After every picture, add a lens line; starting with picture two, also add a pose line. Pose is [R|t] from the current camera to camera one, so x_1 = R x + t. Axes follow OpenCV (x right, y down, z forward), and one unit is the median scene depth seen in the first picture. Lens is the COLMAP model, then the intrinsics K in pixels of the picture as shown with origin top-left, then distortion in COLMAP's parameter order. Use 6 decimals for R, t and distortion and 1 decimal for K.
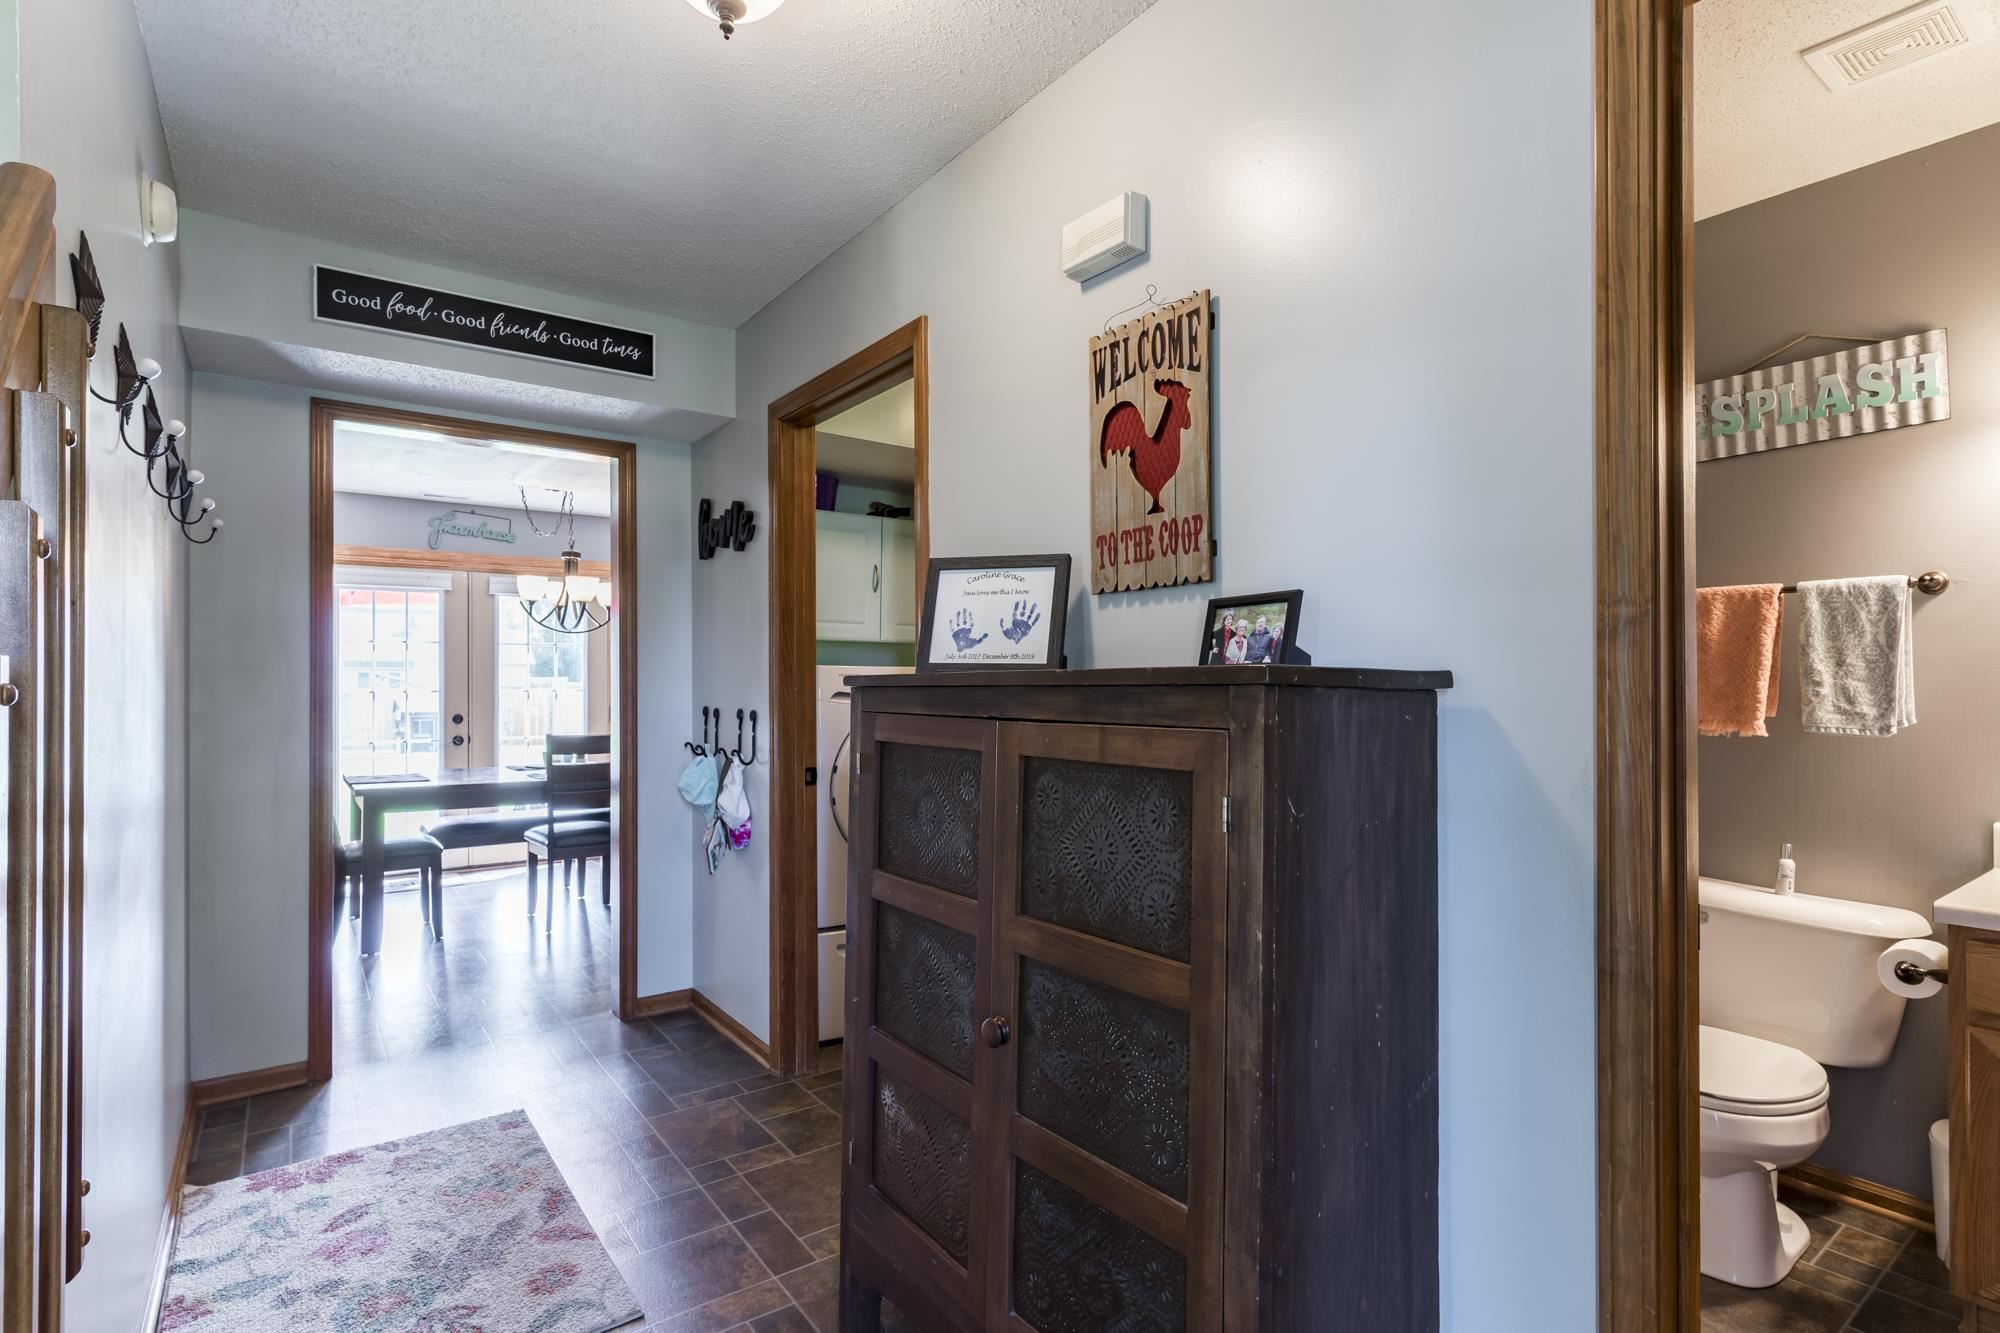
lens RADIAL K [[967.7, 0, 1003.3], [0, 967.7, 675.2], [0, 0, 1]] dist [0.001919, -0.000644]
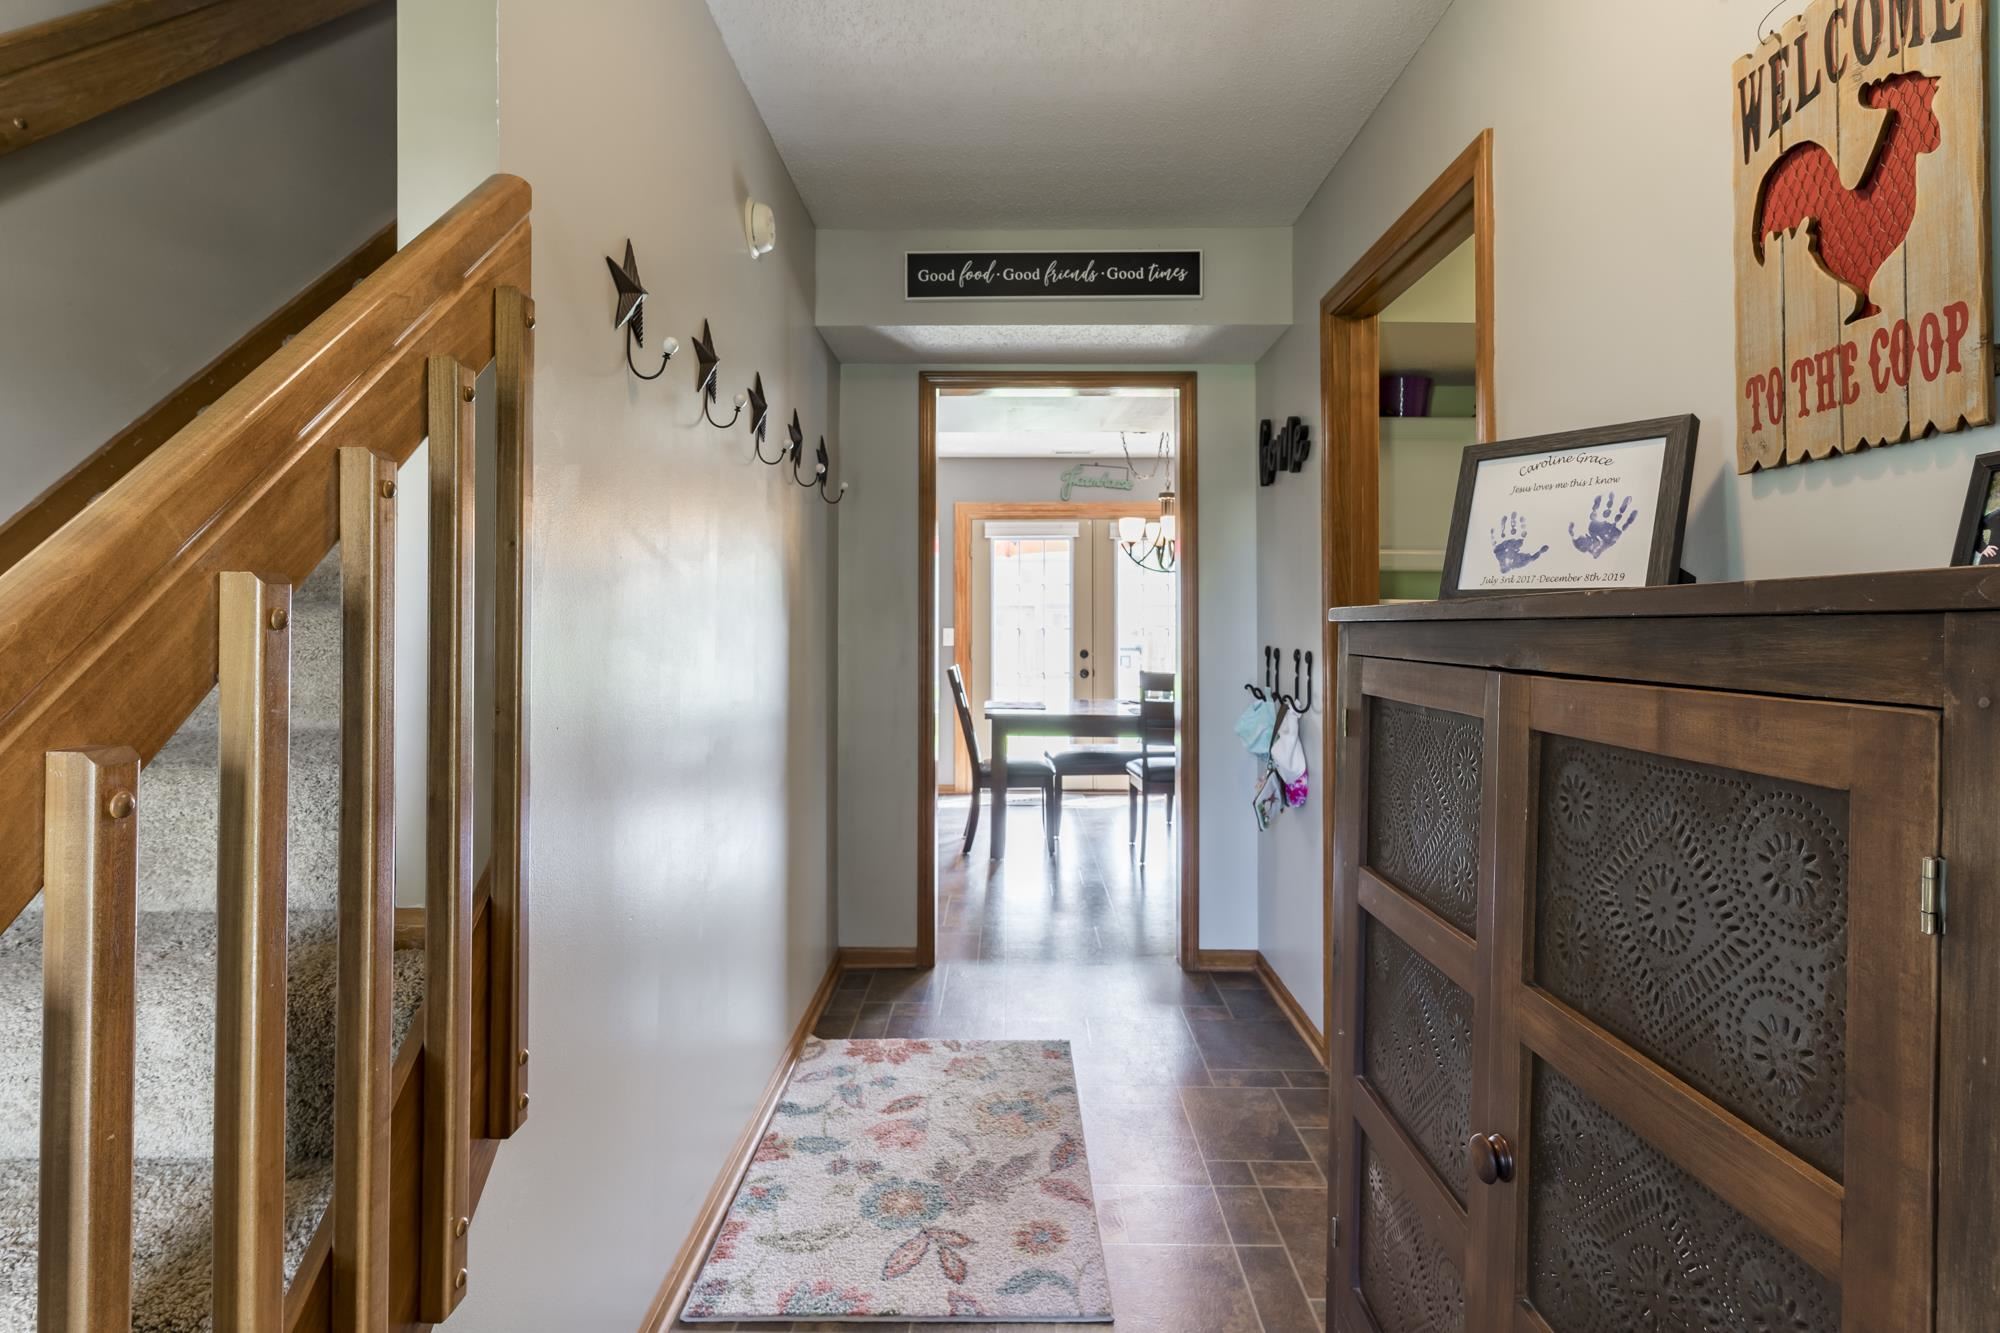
lens RADIAL K [[967.7, 0, 1002.9], [0, 967.7, 615.1], [0, 0, 1]] dist [0.001919, -0.000644]
pose [[0.791967, -0.003449, -0.610554, 0.088700], [0.003145, 0.999994, -0.001569, 0.005818], [0.610555, -0.000677, 0.791973, 0.201758]]
